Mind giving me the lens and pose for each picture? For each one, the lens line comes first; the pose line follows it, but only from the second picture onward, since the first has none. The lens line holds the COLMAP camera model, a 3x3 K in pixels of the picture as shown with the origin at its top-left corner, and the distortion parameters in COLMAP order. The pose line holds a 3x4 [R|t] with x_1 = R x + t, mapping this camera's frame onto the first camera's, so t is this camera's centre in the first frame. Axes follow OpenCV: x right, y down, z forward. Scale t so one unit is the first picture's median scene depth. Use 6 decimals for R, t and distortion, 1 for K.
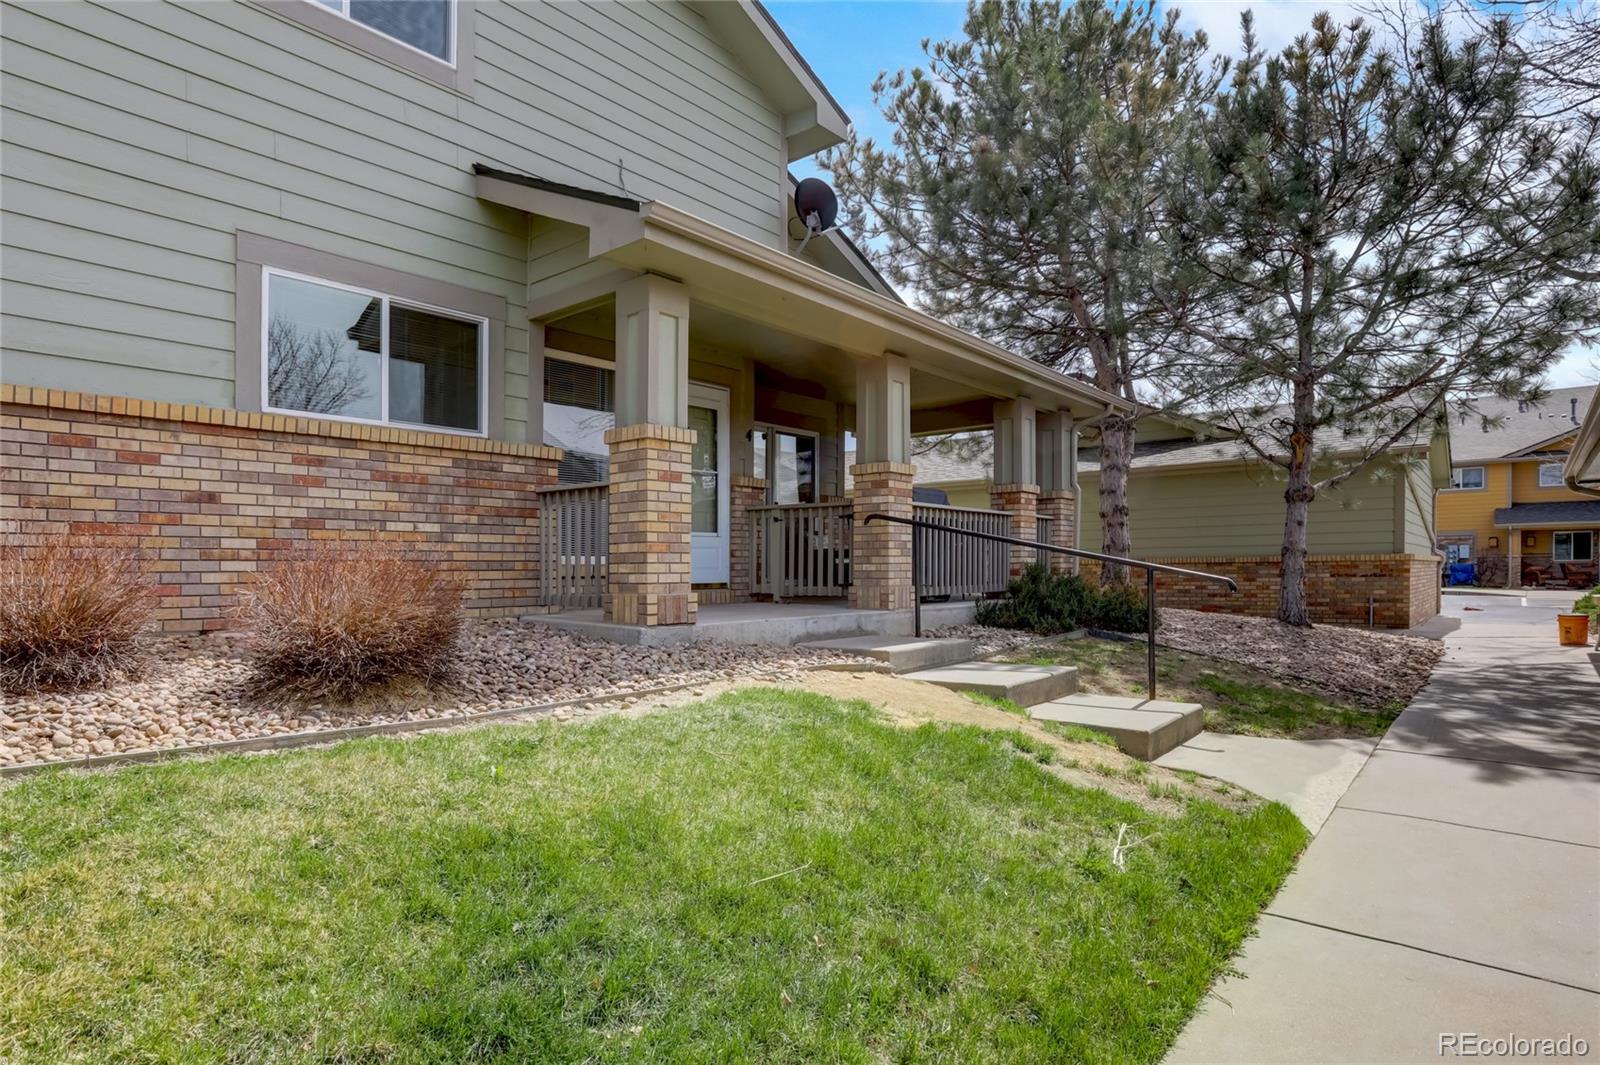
lens RADIAL K [[870.8, 0, 797.9], [0, 870.8, 540.1], [0, 0, 1]] dist [-0.032178, 0.006807]
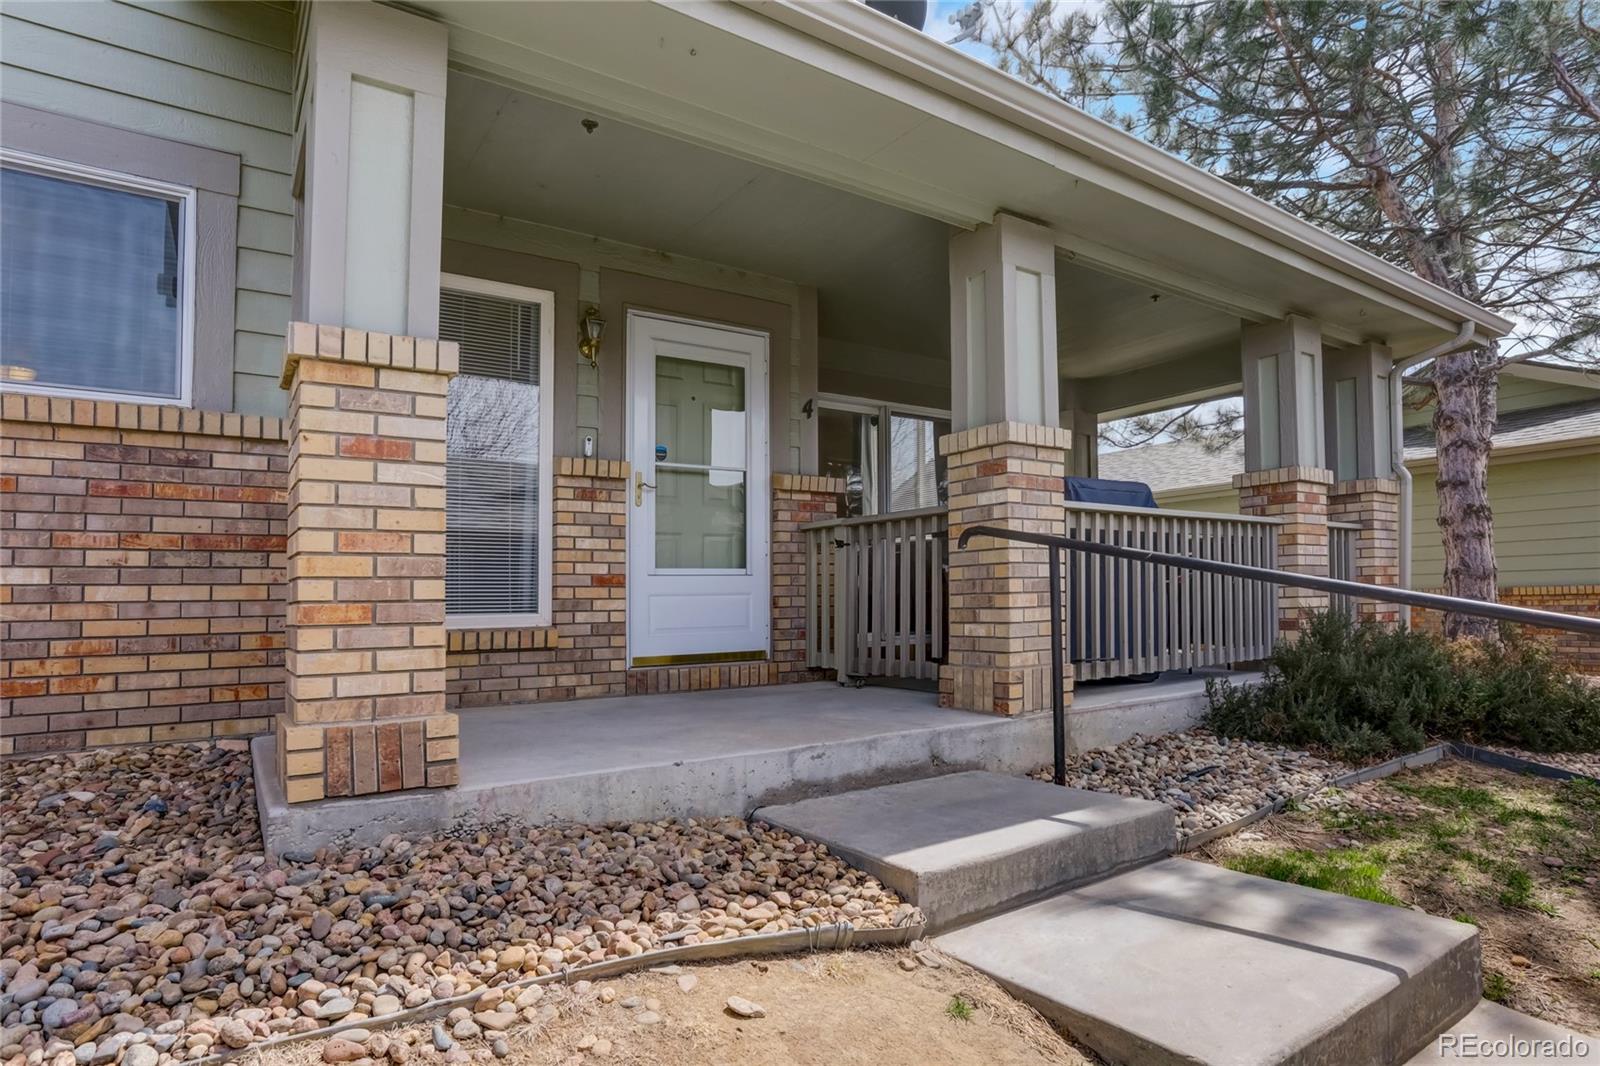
lens RADIAL K [[870.8, 0, 809.5], [0, 870.8, 566.6], [0, 0, 1]] dist [-0.032178, 0.006807]
pose [[0.963583, -0.023132, -0.266407, 0.124916], [0.022062, 0.999732, -0.007010, -0.004686], [0.266497, 0.000877, 0.963835, 0.470902]]
